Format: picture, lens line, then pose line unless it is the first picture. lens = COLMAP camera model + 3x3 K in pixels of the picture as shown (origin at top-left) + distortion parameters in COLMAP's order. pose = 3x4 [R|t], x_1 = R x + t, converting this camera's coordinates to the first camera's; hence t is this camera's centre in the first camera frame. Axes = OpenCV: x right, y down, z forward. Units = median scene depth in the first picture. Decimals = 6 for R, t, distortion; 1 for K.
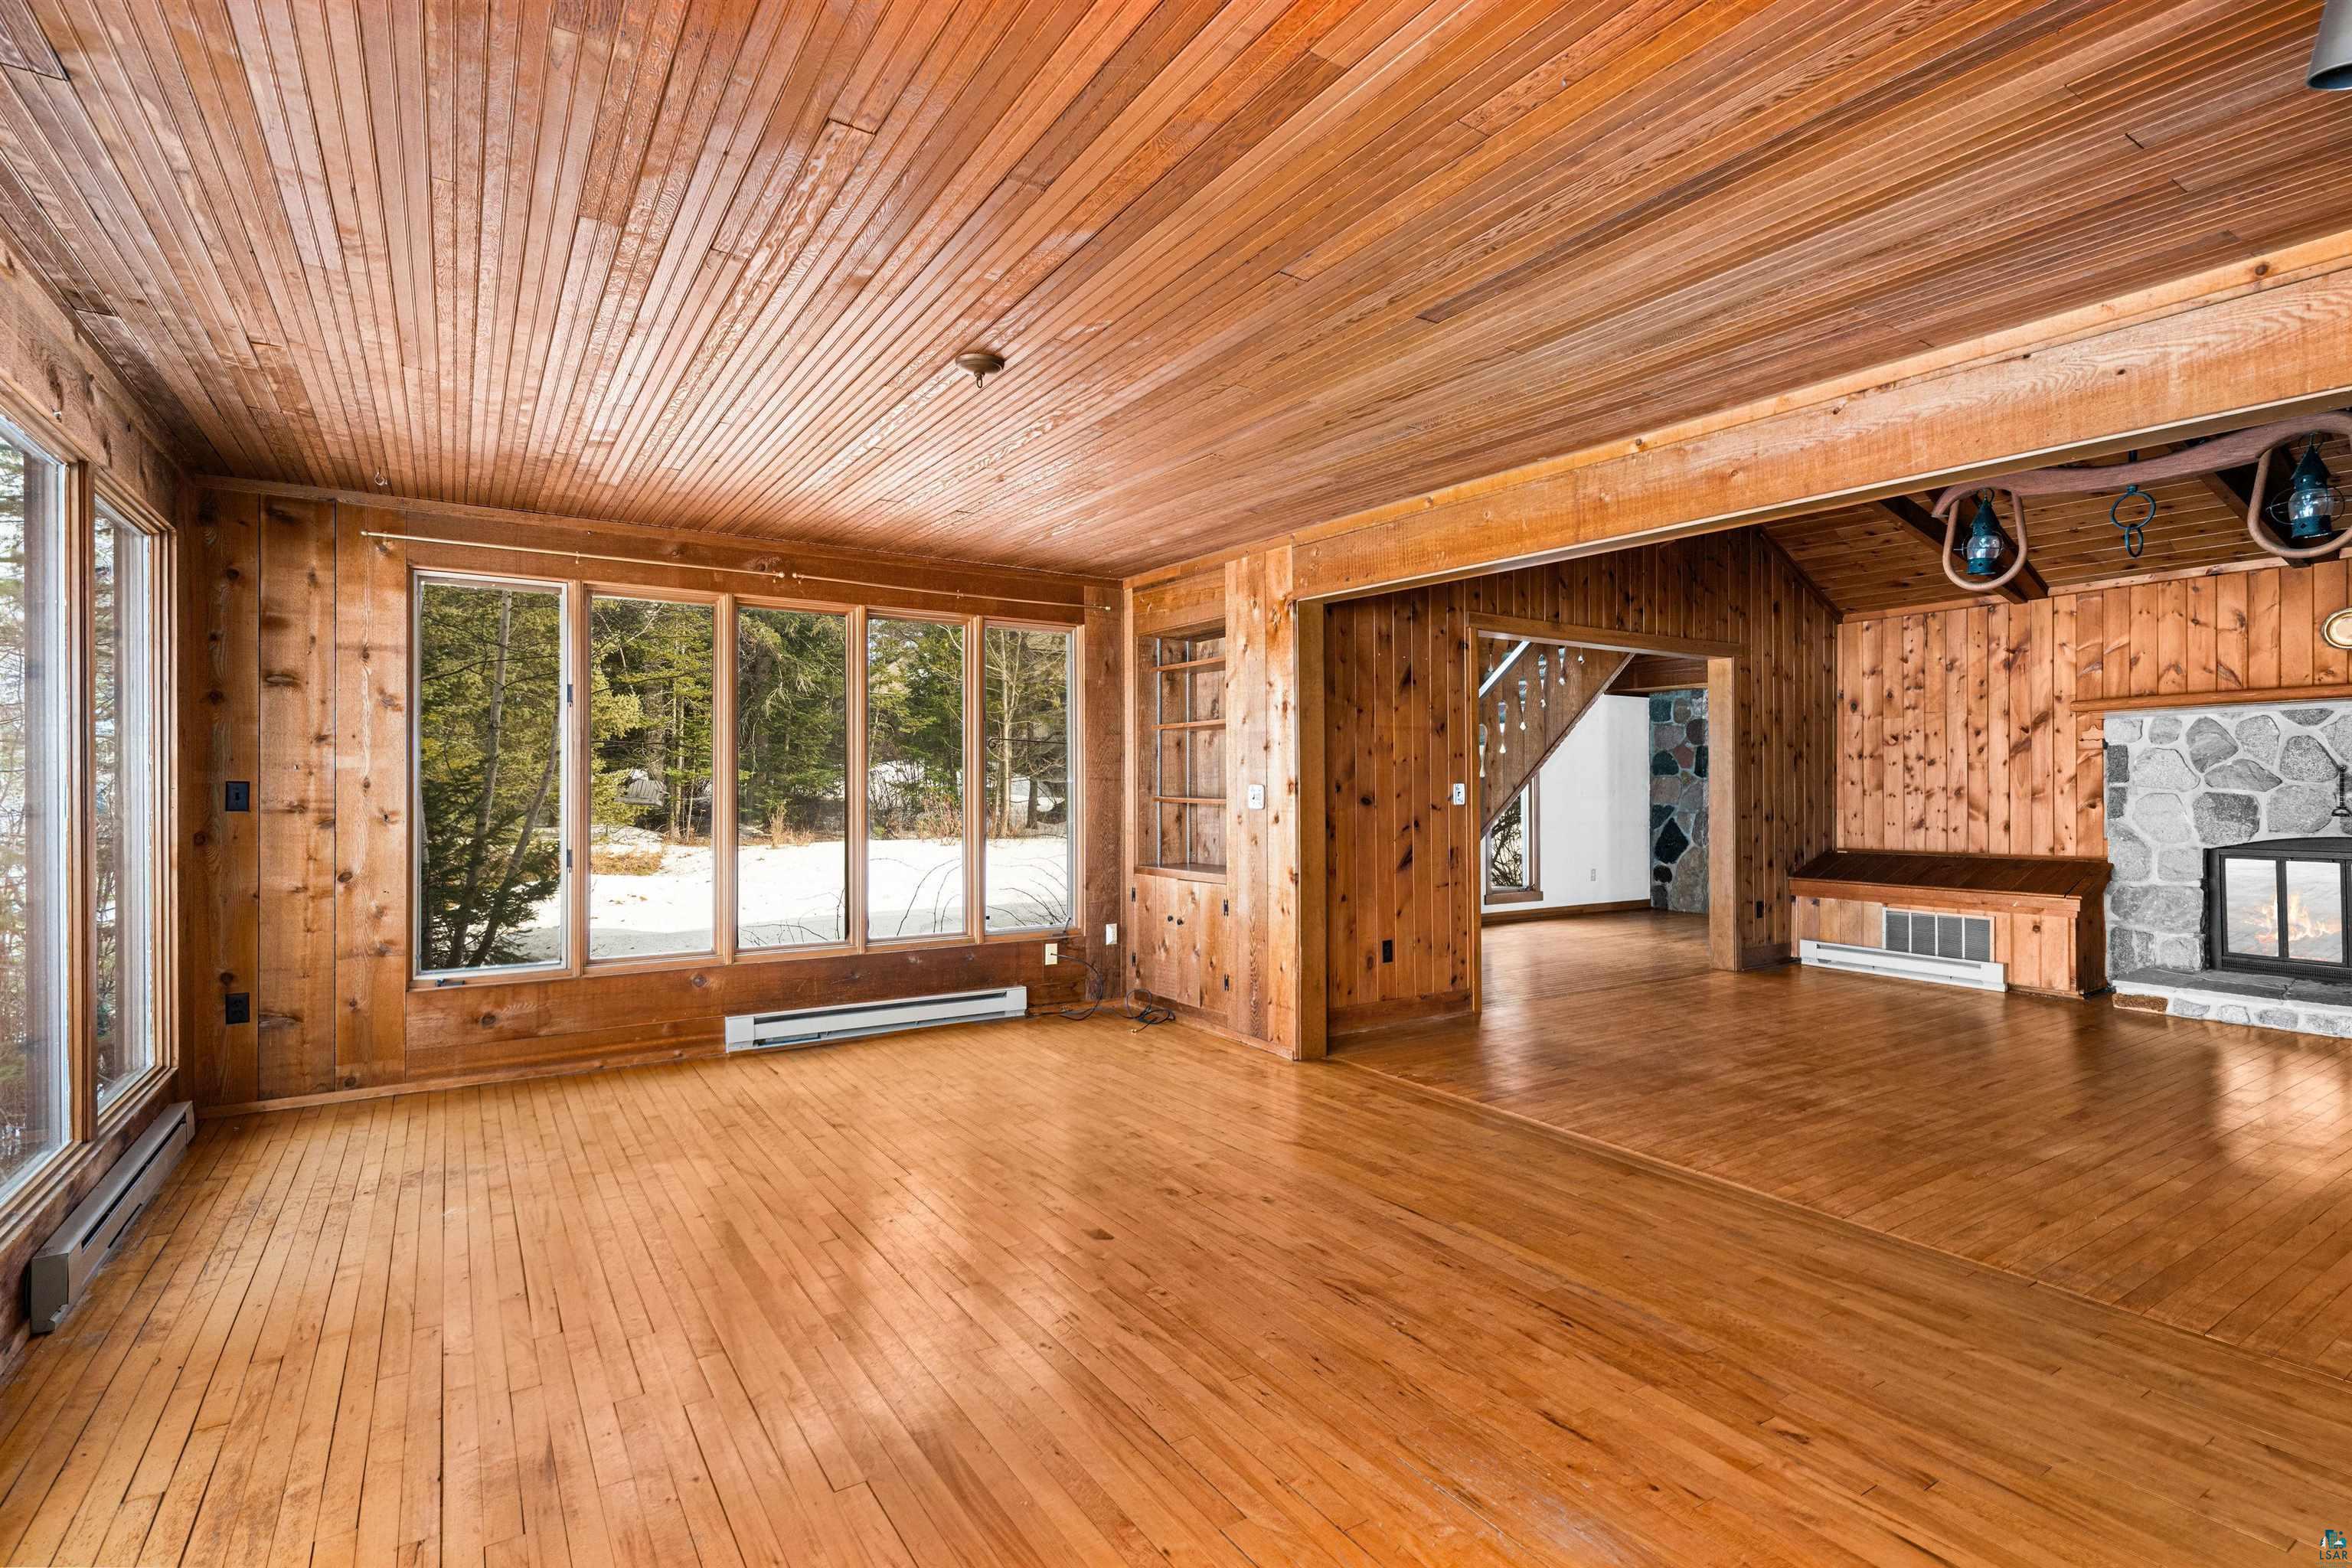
lens RADIAL K [[1126.8, 0, 1158.8], [0, 1126.8, 778.7], [0, 0, 1]] dist [-0.000550, 0.001318]
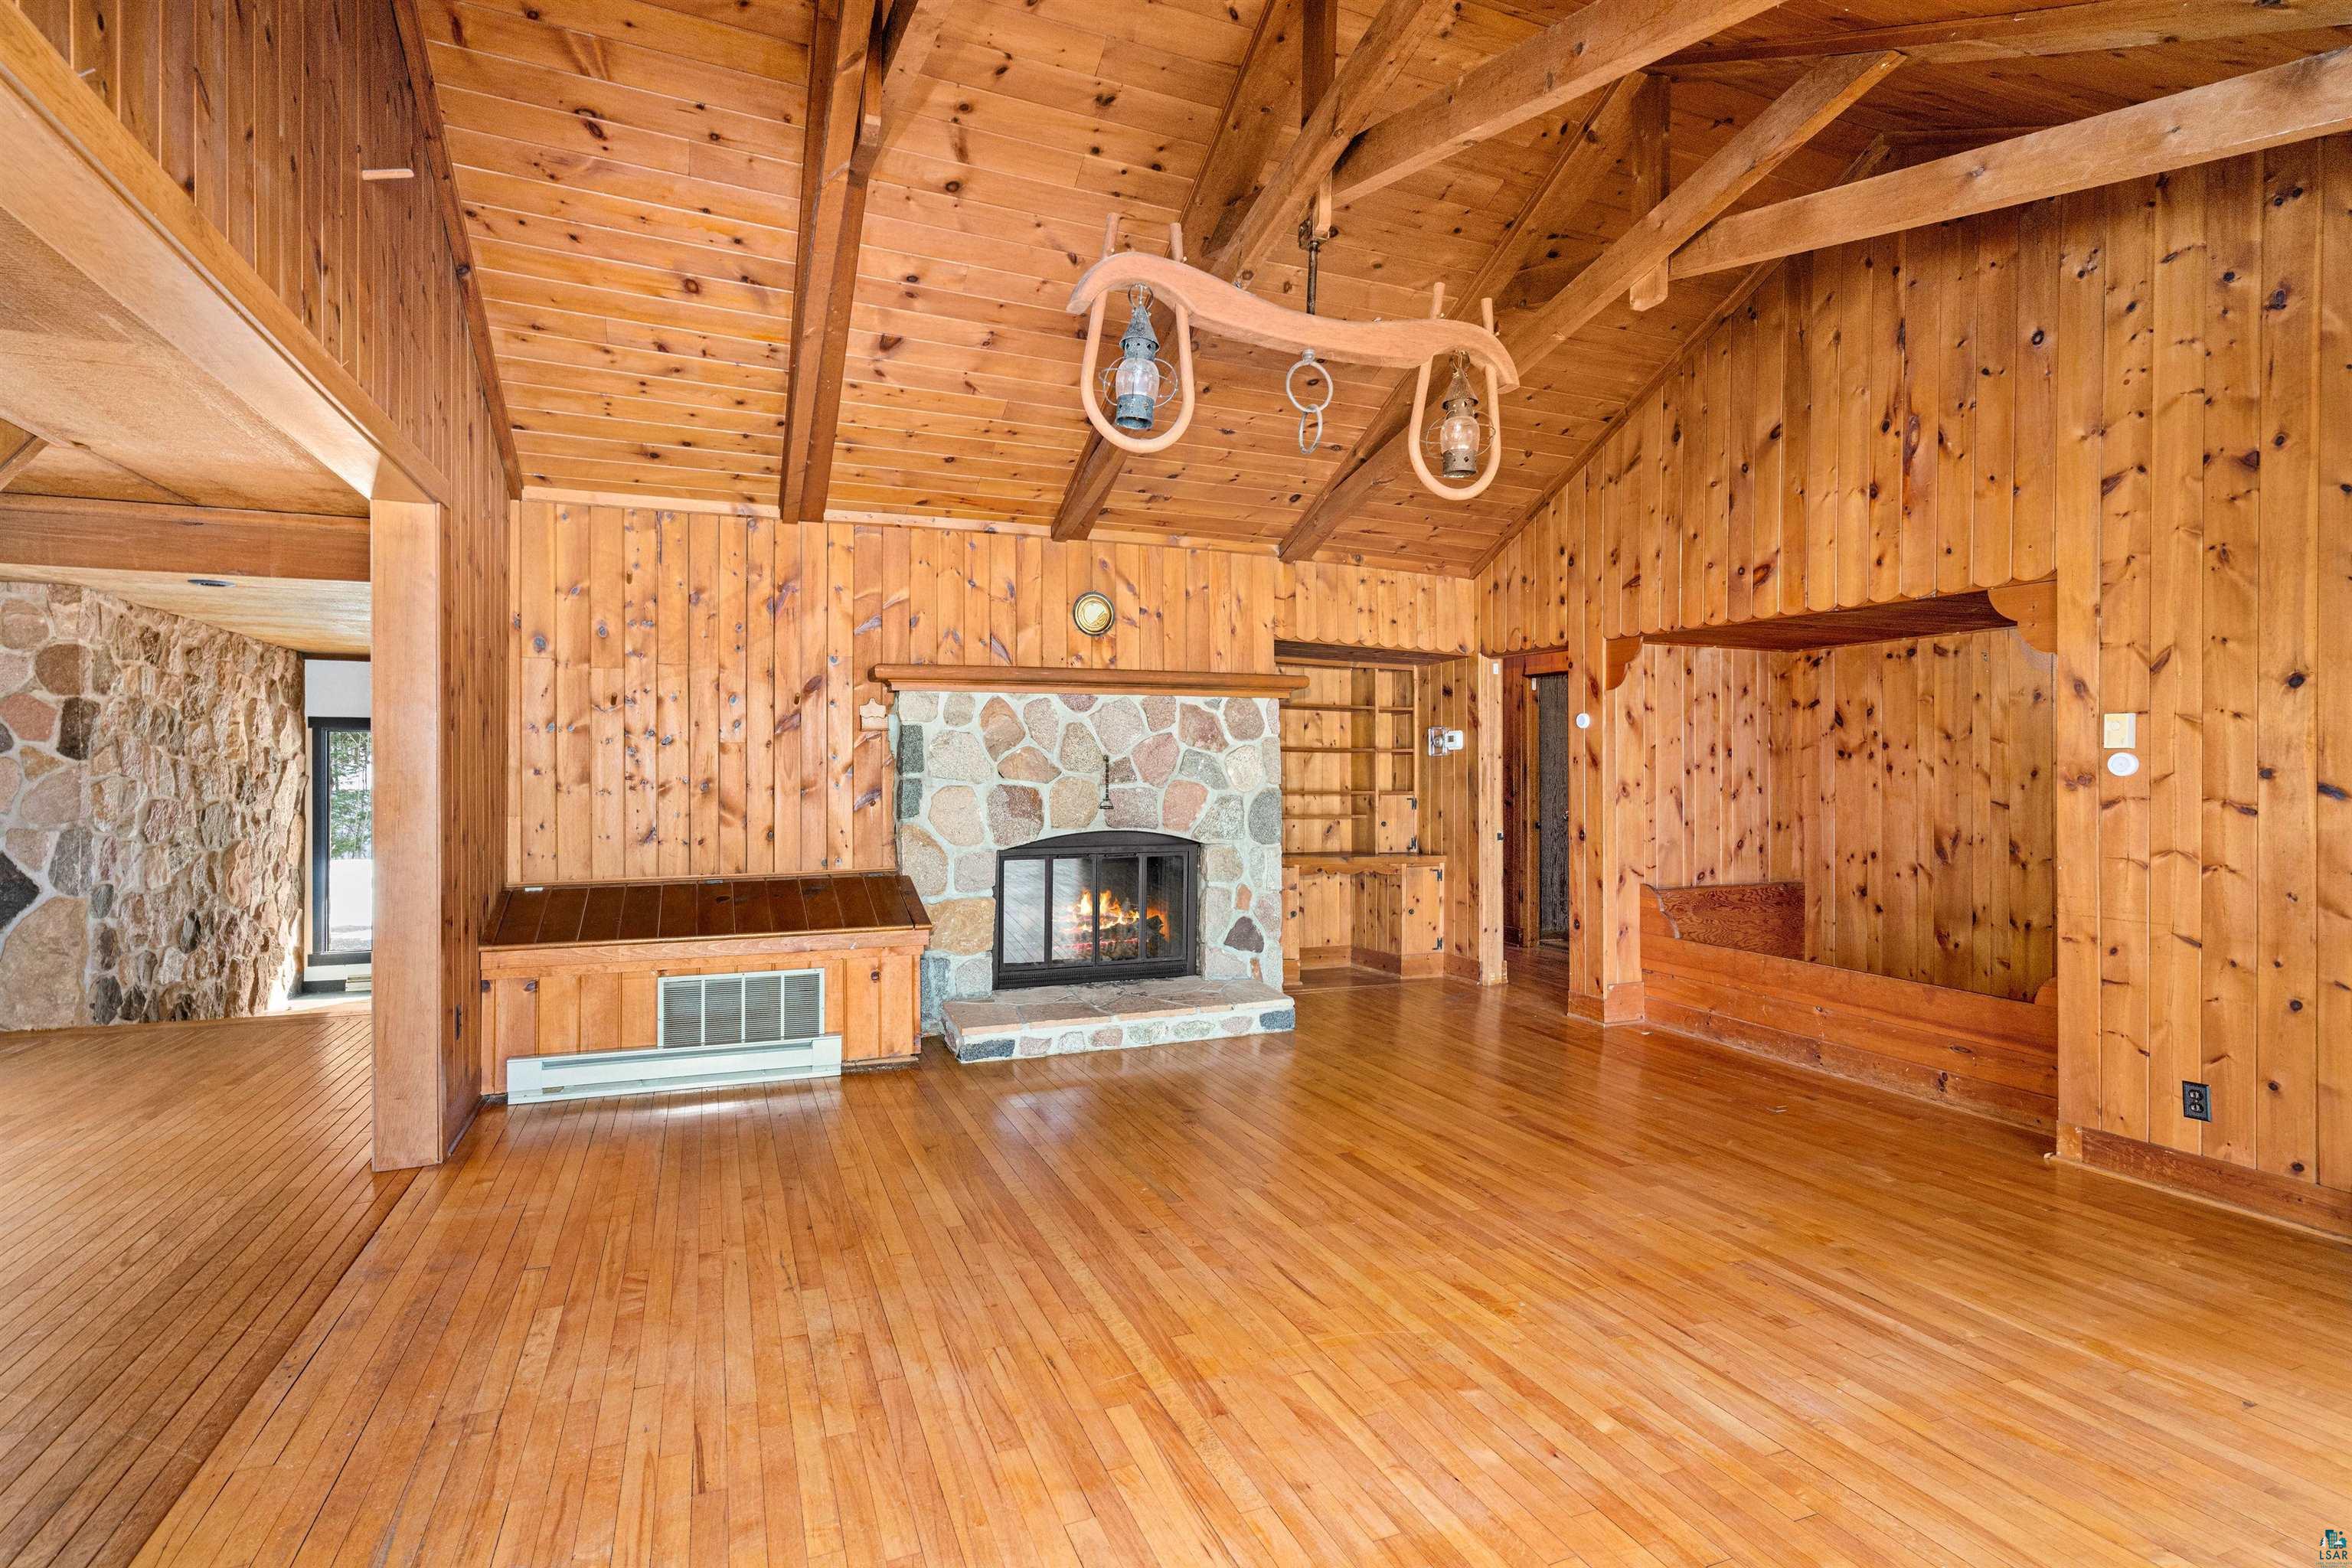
lens RADIAL K [[1126.8, 0, 1182.3], [0, 1126.8, 777.9], [0, 0, 1]] dist [-0.000550, 0.001318]
pose [[0.173644, 0.002111, 0.984806, 0.104292], [-0.006733, 0.999977, -0.000956, 0.006292], [-0.984785, -0.006465, 0.173654, 0.651625]]
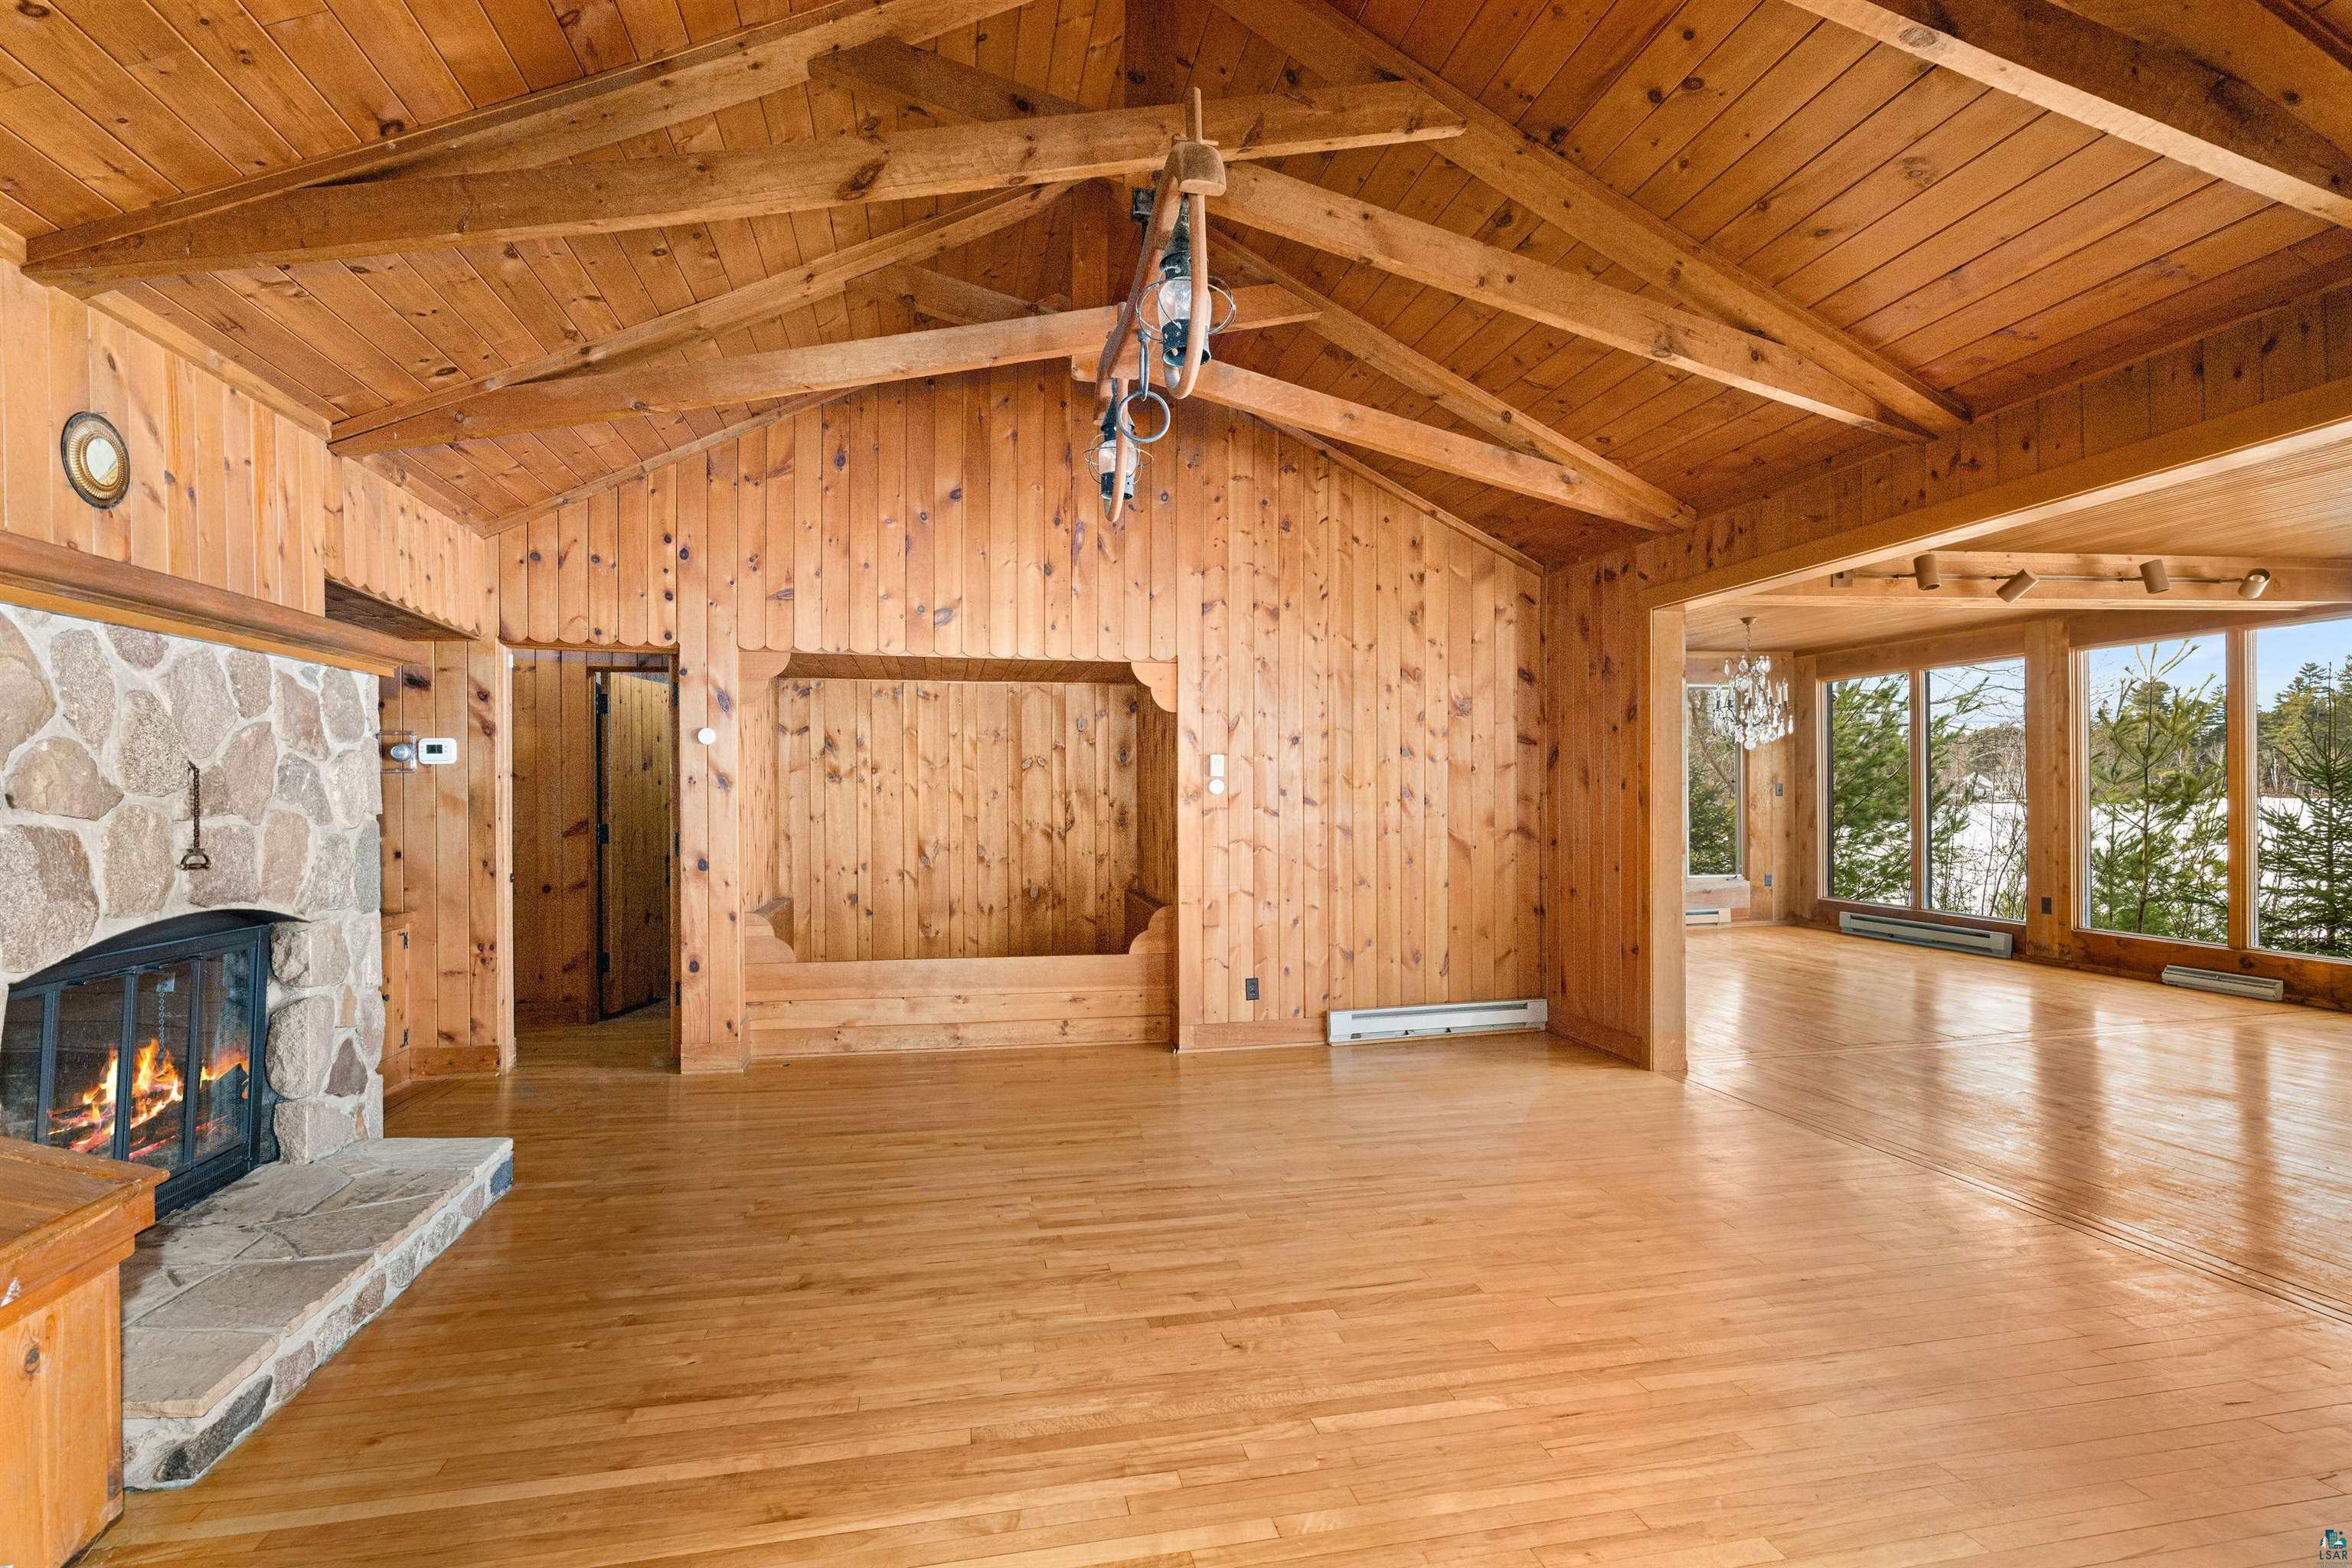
lens RADIAL K [[1126.8, 0, 1189.5], [0, 1126.8, 784.1], [0, 0, 1]] dist [-0.000550, 0.001318]
pose [[-0.932691, 0.013807, 0.360413, 0.415849], [0.008900, 0.999844, -0.015271, 0.007068], [-0.360568, -0.011035, -0.932668, 1.089006]]
